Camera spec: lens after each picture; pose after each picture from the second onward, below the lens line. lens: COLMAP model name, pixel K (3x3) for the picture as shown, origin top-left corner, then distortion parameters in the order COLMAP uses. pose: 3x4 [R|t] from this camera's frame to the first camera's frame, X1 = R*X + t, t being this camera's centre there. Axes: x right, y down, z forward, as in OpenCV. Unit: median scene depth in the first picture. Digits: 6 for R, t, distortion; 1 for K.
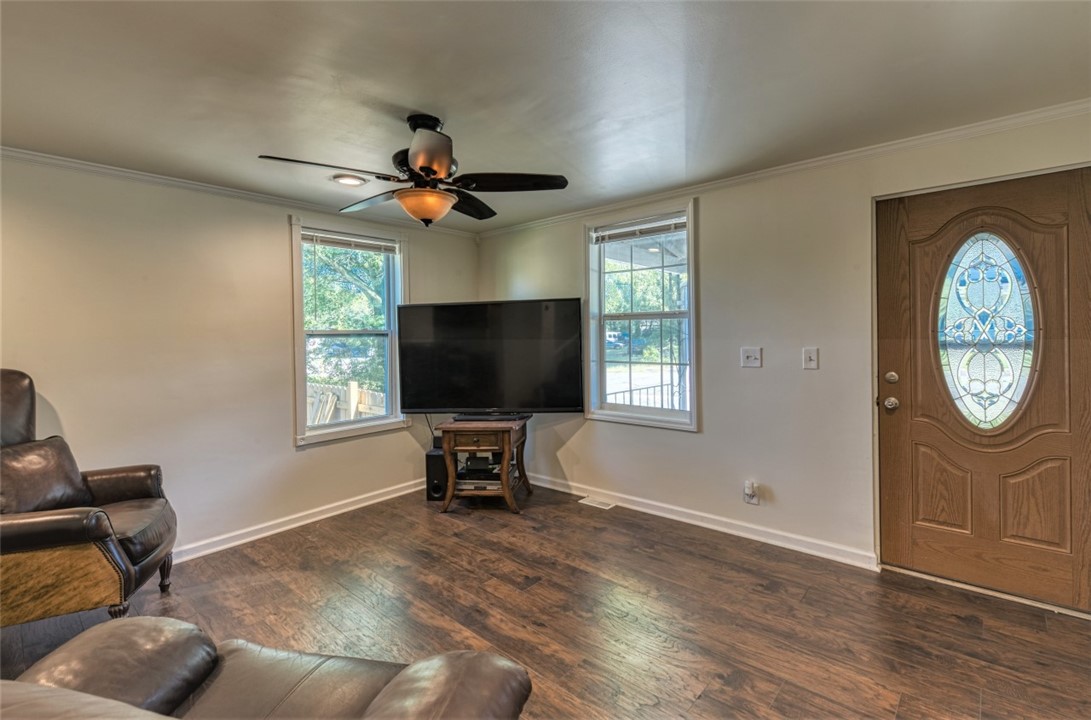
lens RADIAL K [[505.9, 0, 565.5], [0, 505.9, 341.1], [0, 0, 1]] dist [0.048041, -0.000605]
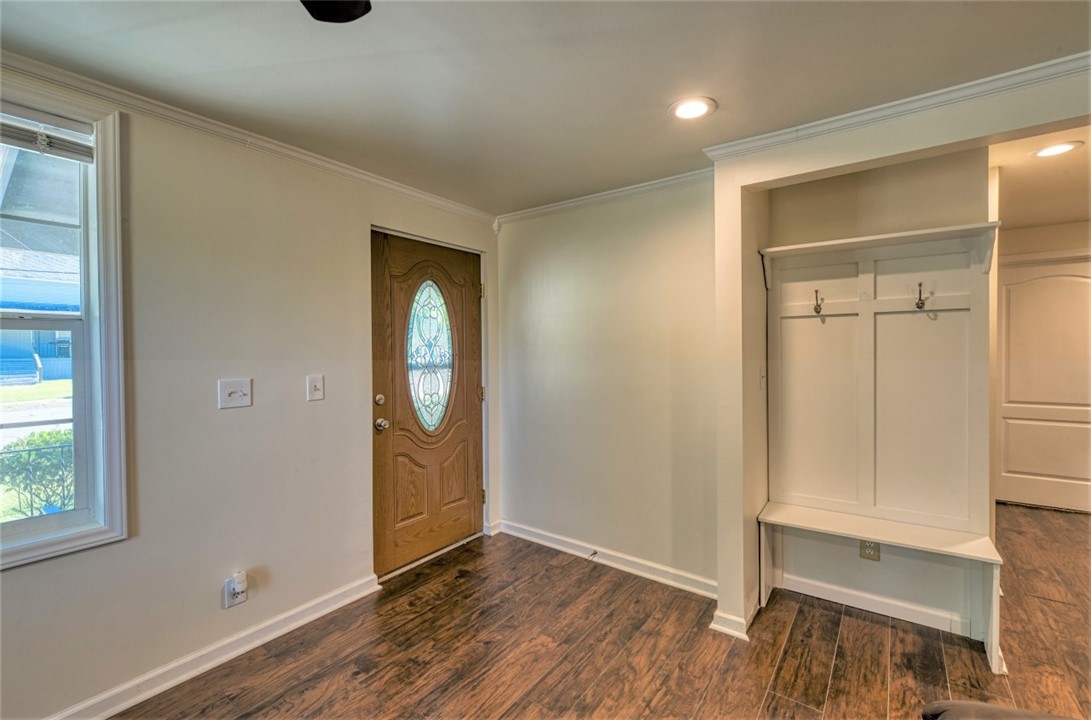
lens RADIAL K [[473.0, 0, 559.8], [0, 473.0, 356.0], [0, 0, 1]] dist [0.006171, -0.002657]
pose [[-0.091013, 0.003092, 0.995845, -0.388459], [0.021204, 0.999774, -0.001166, -0.010636], [-0.995624, 0.021010, -0.091058, 0.752992]]
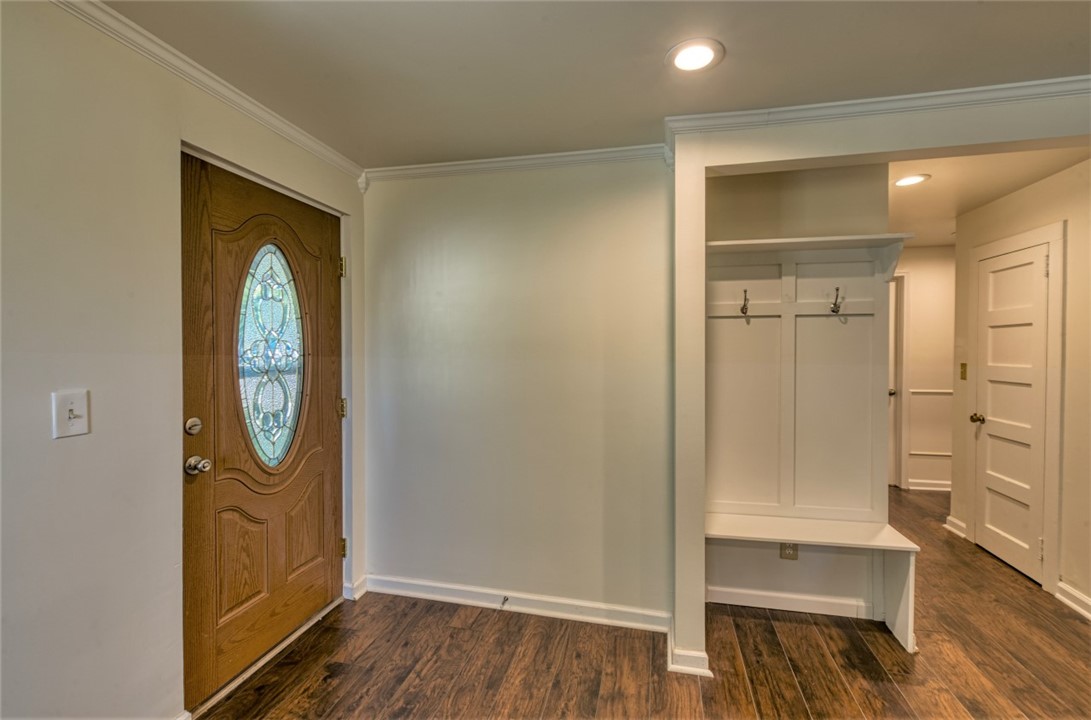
lens RADIAL K [[473.0, 0, 544.8], [0, 473.0, 356.6], [0, 0, 1]] dist [0.006171, -0.002657]
pose [[-0.473737, 0.002225, 0.880663, -0.119944], [0.016900, 0.999836, 0.006565, -0.015485], [-0.880504, 0.017993, -0.473697, 0.932171]]
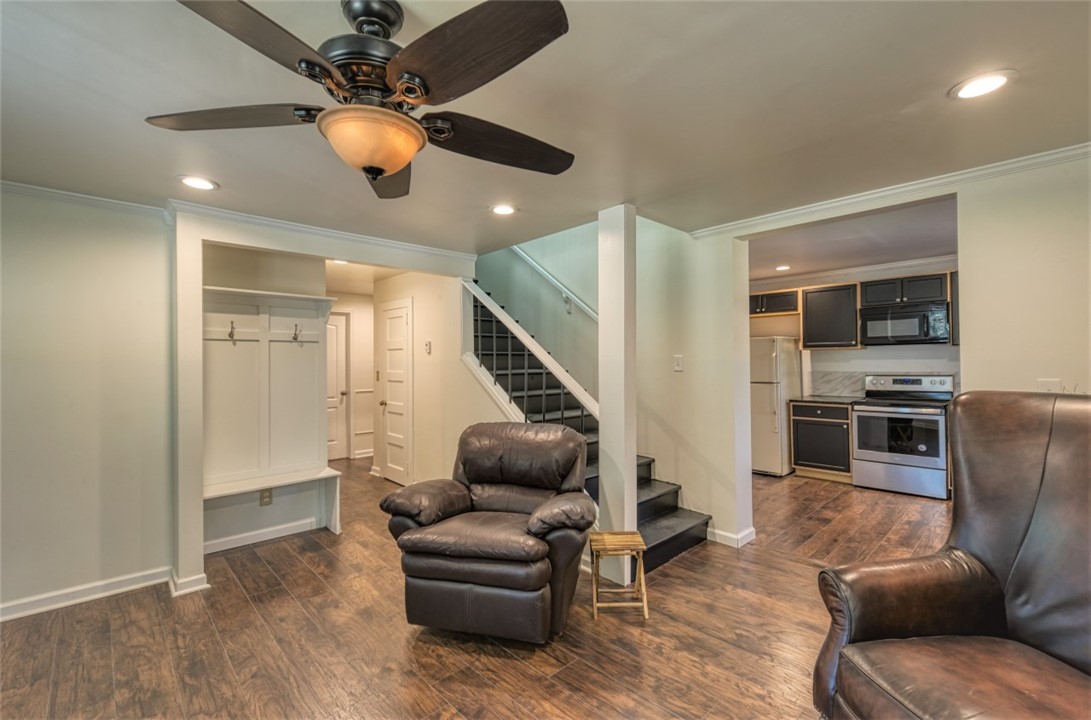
lens RADIAL K [[473.0, 0, 553.8], [0, 473.0, 355.3], [0, 0, 1]] dist [0.006171, -0.002657]
pose [[-0.997174, 0.026702, 0.070223, -0.463199], [0.026444, 0.999640, -0.004590, -0.009587], [-0.070320, -0.002720, -0.997521, 1.386562]]
